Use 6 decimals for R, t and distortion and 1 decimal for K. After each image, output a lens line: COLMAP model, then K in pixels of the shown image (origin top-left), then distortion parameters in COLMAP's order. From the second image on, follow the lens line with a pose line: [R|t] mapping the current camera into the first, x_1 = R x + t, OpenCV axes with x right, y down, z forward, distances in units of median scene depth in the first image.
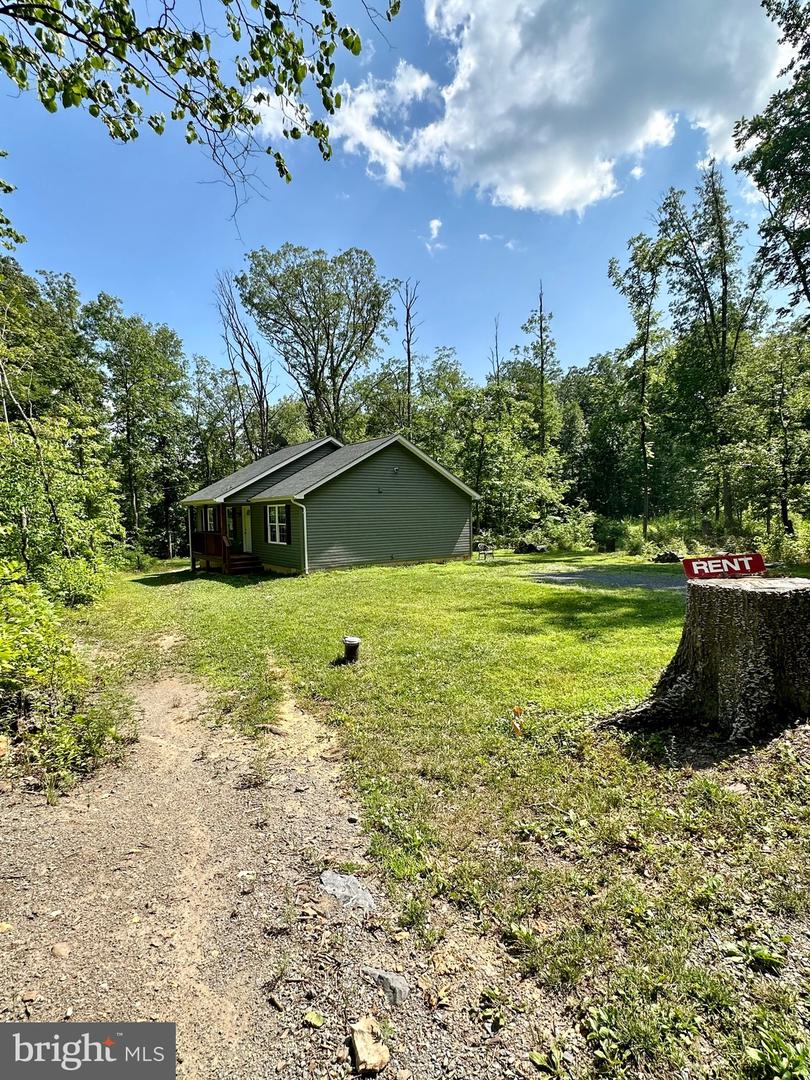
lens RADIAL K [[528.9, 0, 407.3], [0, 528.9, 536.3], [0, 0, 1]] dist [-0.011215, 0.003461]
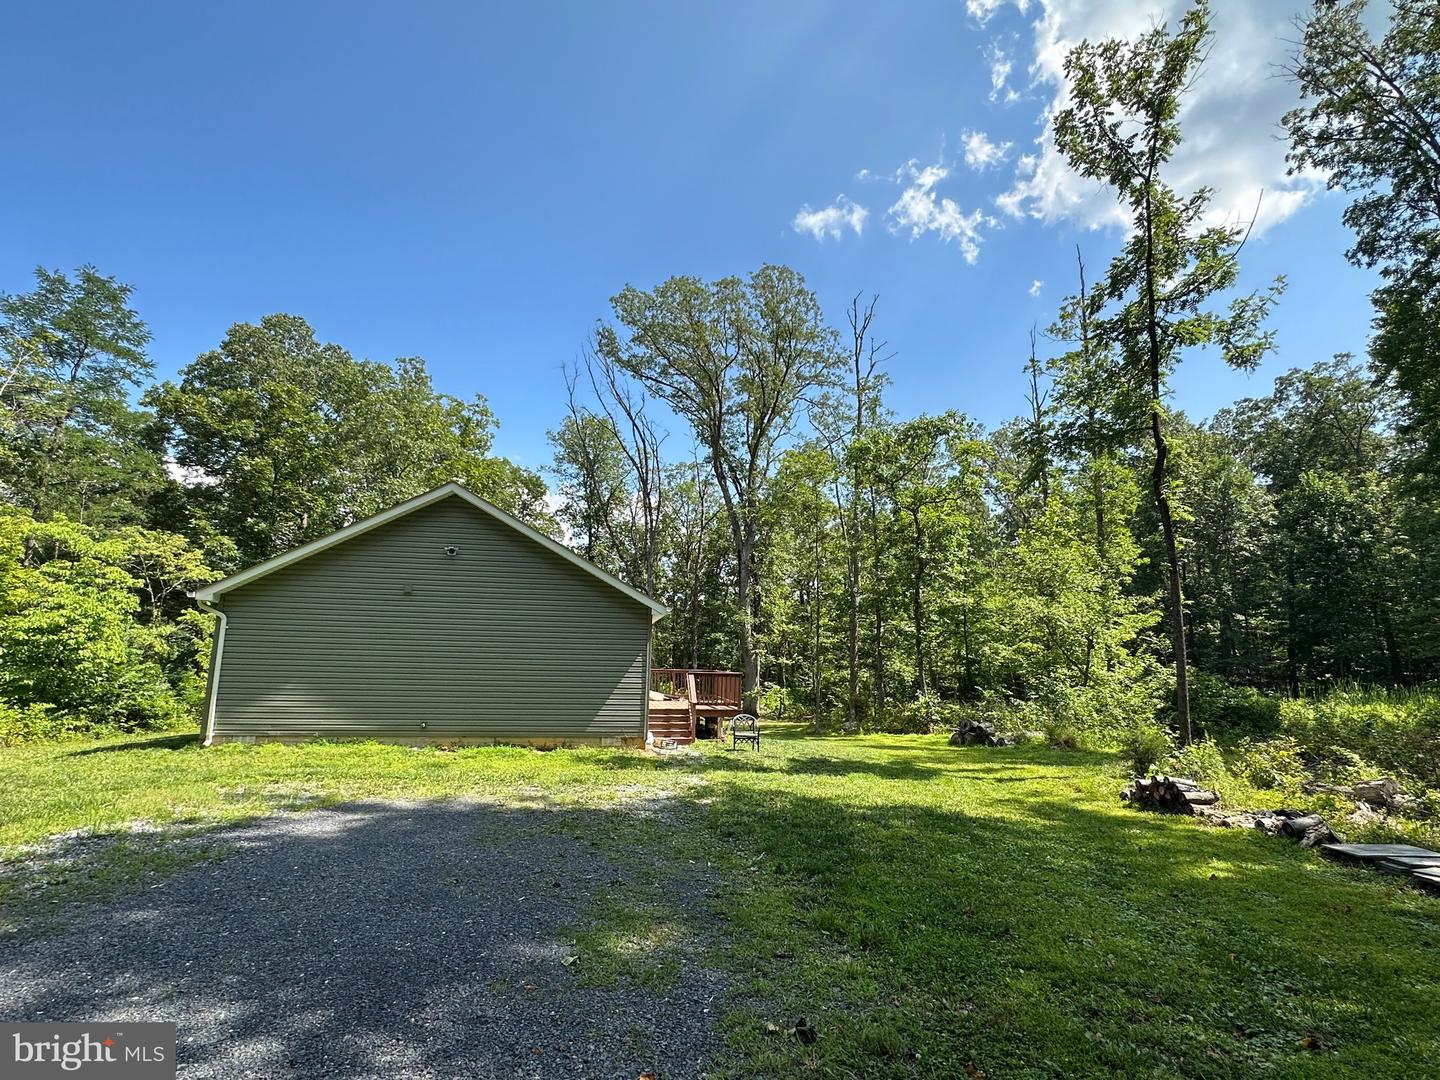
lens RADIAL K [[705.2, 0, 720.8], [0, 705.2, 536.8], [0, 0, 1]] dist [-0.011215, 0.003461]
pose [[0.888445, -0.041627, -0.457092, 0.416145], [-0.058814, 0.977344, -0.203322, -0.012590], [0.455200, 0.207524, 0.865868, 0.417935]]
